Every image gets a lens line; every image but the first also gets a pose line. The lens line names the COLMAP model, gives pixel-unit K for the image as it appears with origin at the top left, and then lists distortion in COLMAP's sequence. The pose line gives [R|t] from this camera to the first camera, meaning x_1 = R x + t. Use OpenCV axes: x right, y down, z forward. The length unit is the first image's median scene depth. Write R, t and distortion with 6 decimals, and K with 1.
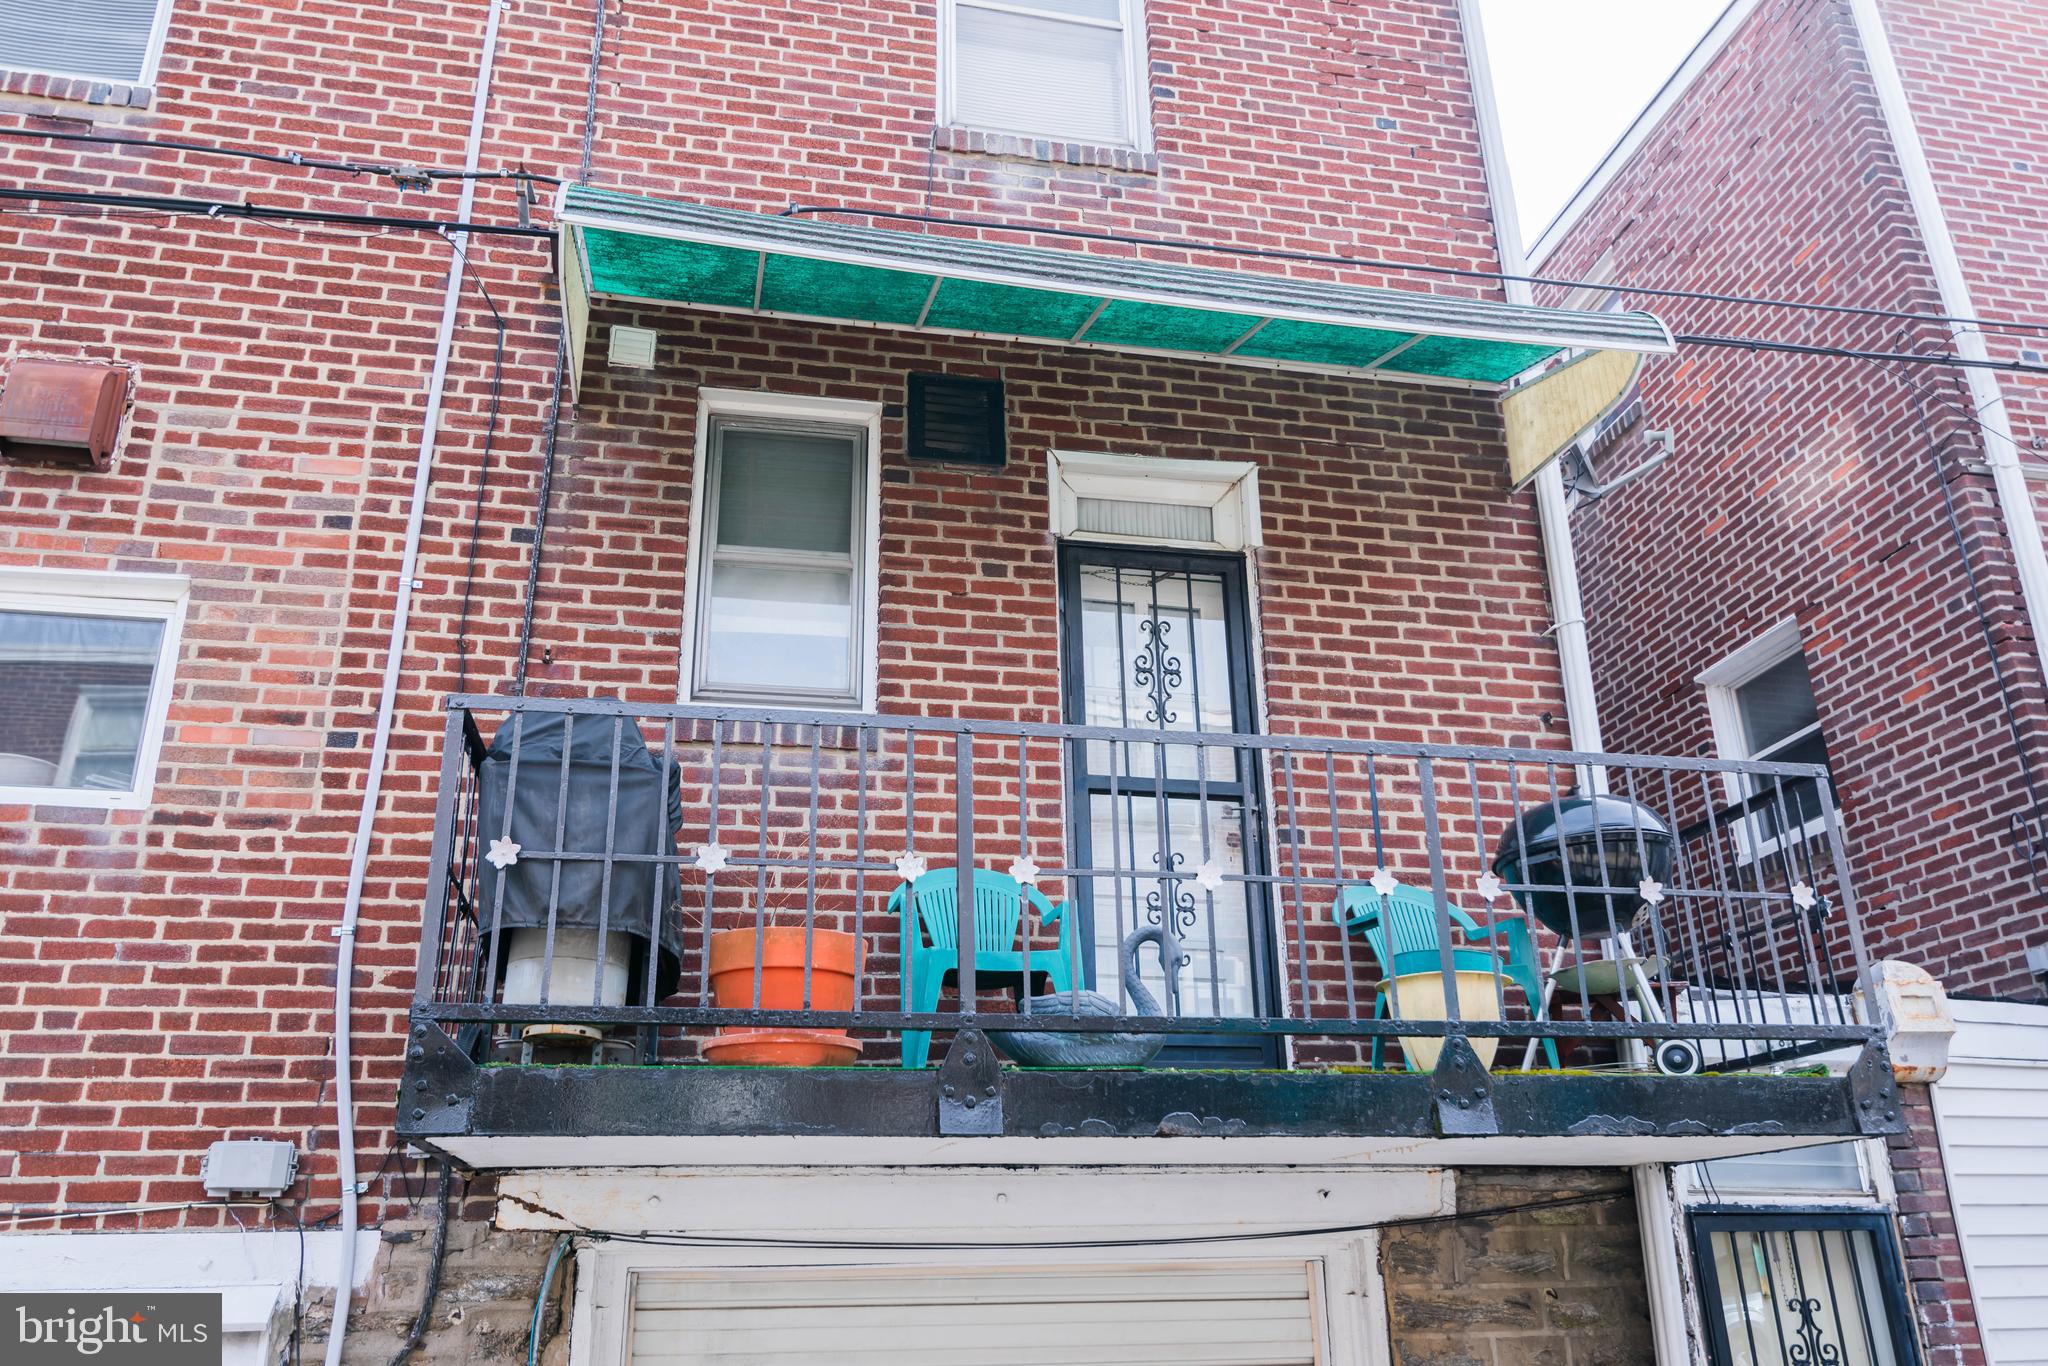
lens RADIAL K [[1554.1, 0, 1023.2], [0, 1554.1, 683.1], [0, 0, 1]] dist [0.000515, -0.001895]
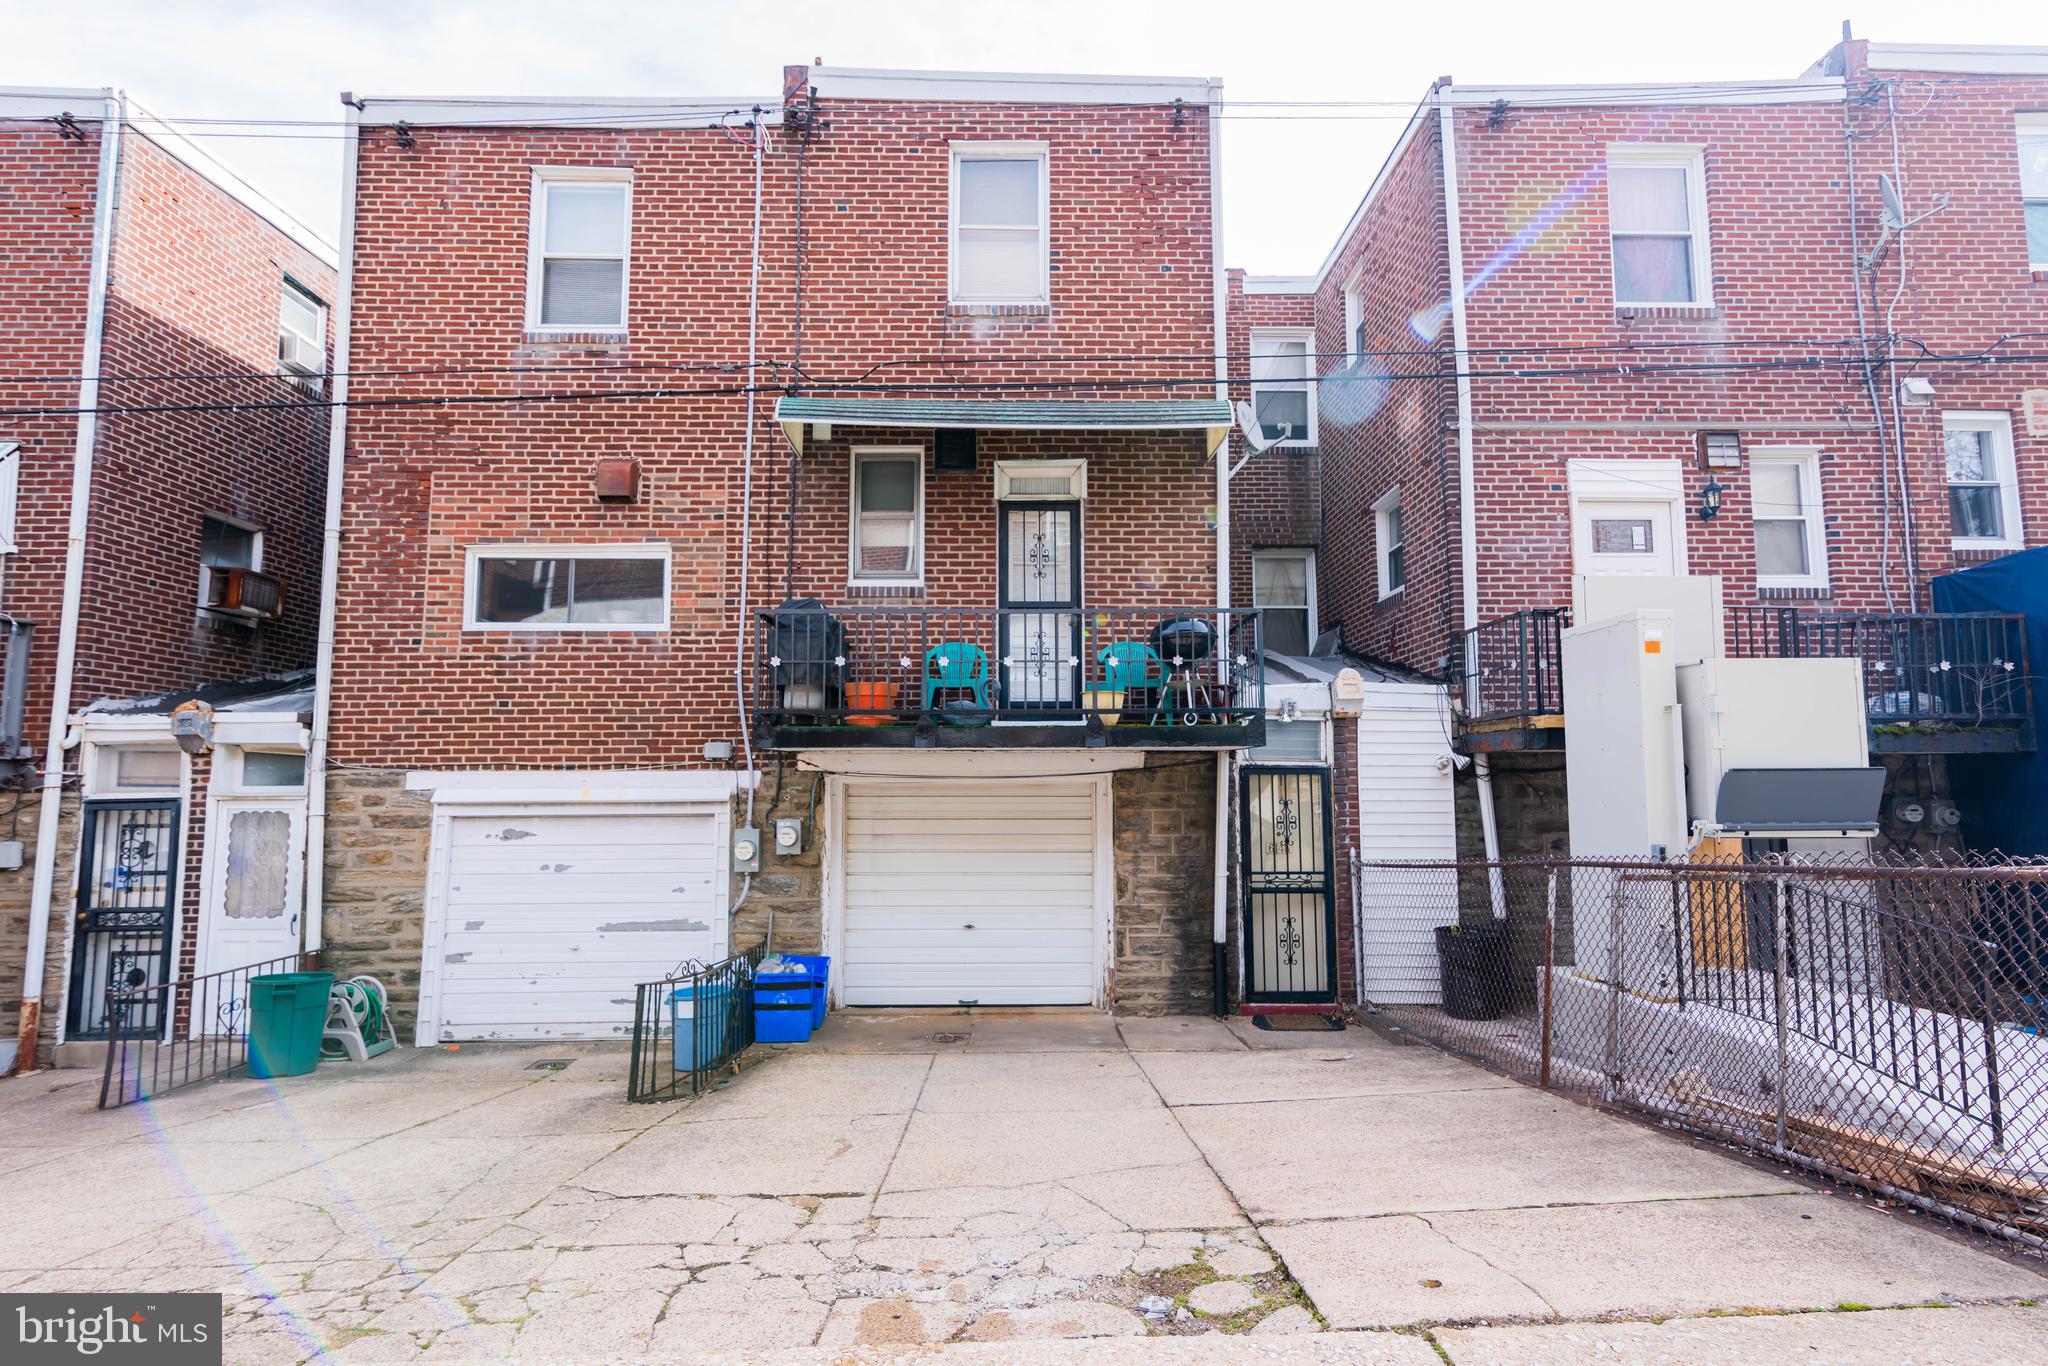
lens RADIAL K [[1061.5, 0, 1024.5], [0, 1061.5, 684.2], [0, 0, 1]] dist [0.001970, 0.000081]
pose [[0.981959, -0.002957, -0.189069, 0.407829], [0.055454, 0.960417, 0.272991, -0.292042], [0.180778, -0.278550, 0.943254, -0.685414]]
